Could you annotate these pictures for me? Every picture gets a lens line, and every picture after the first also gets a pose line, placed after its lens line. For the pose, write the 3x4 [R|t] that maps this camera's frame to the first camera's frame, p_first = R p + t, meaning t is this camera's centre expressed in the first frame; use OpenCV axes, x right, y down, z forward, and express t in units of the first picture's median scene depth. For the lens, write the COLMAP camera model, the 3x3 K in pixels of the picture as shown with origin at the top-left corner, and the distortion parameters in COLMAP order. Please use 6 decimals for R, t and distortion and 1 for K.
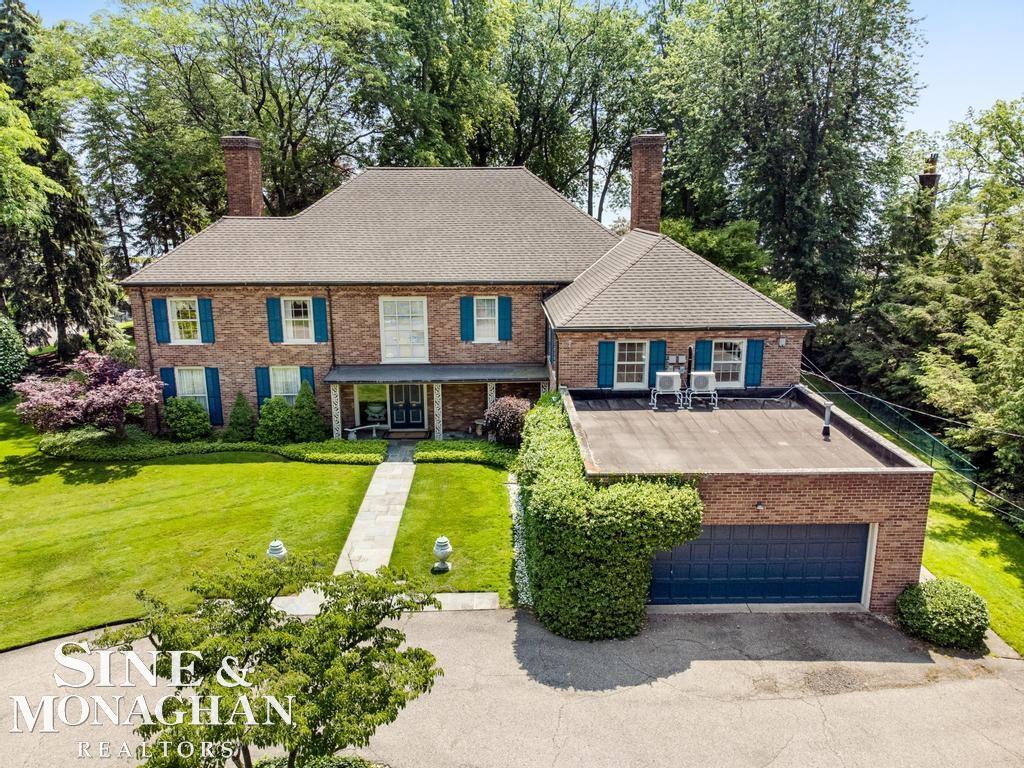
lens RADIAL K [[762.4, 0, 512.0], [0, 762.4, 384.0], [0, 0, 1]] dist [0.028543, -0.001848]
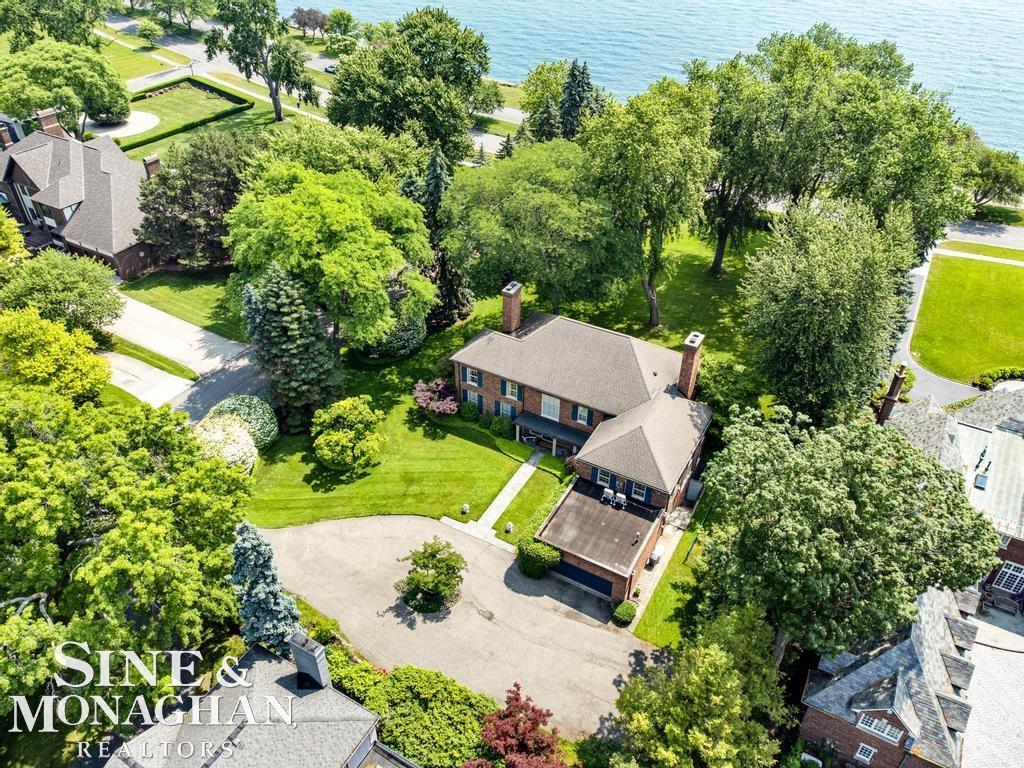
lens RADIAL K [[762.4, 0, 512.0], [0, 762.4, 384.0], [0, 0, 1]] dist [0.028543, -0.001848]
pose [[0.852692, 0.327490, -0.407021, 0.698299], [-0.135047, 0.890814, 0.433835, -1.157187], [0.504656, -0.314961, 0.803817, -0.931790]]
